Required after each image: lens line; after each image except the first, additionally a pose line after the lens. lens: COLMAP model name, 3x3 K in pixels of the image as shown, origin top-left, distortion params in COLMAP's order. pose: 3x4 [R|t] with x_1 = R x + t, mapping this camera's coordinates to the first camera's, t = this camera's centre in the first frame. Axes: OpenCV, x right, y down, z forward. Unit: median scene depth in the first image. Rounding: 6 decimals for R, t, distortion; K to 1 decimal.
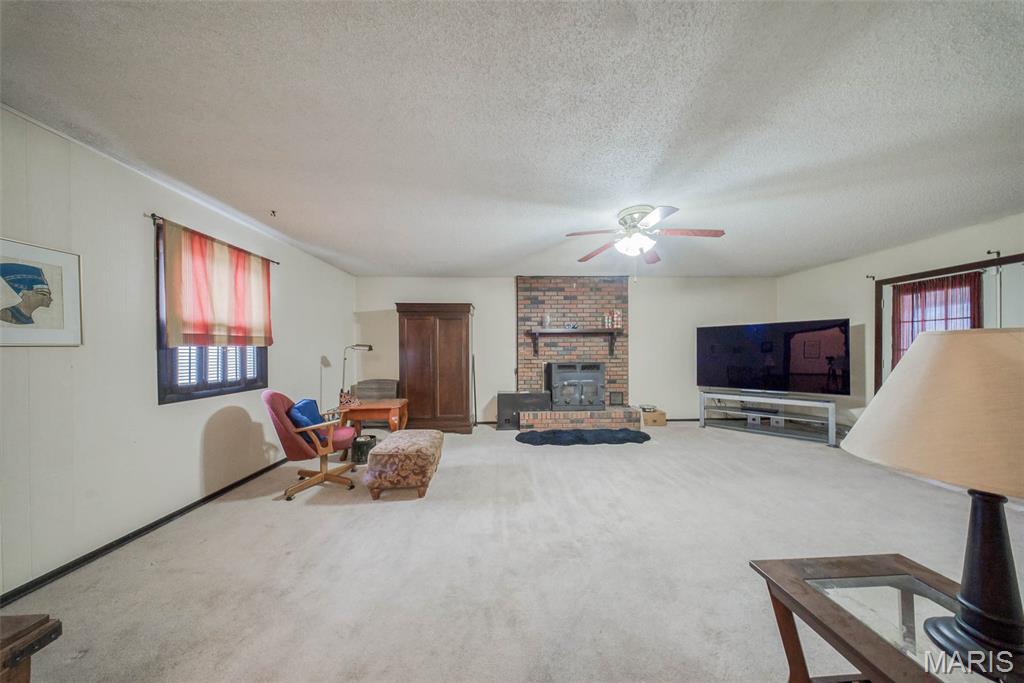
lens RADIAL K [[304.0, 0, 527.0], [0, 304.0, 354.0], [0, 0, 1]] dist [-0.001496, -0.001814]
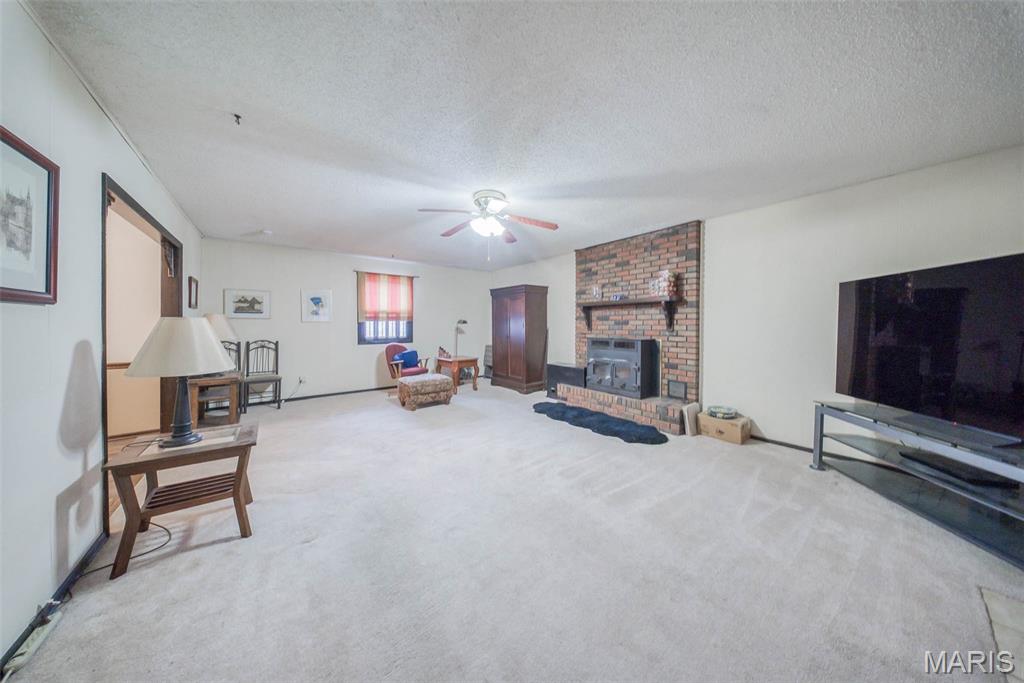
lens RADIAL K [[290.1, 0, 475.8], [0, 290.1, 328.7], [0, 0, 1]] dist [0.000490, -0.000002]
pose [[0.573730, 0.018867, -0.818827, 0.592238], [-0.013172, 0.999818, 0.013807, -0.006069], [0.818938, 0.002864, 0.573874, 0.186914]]
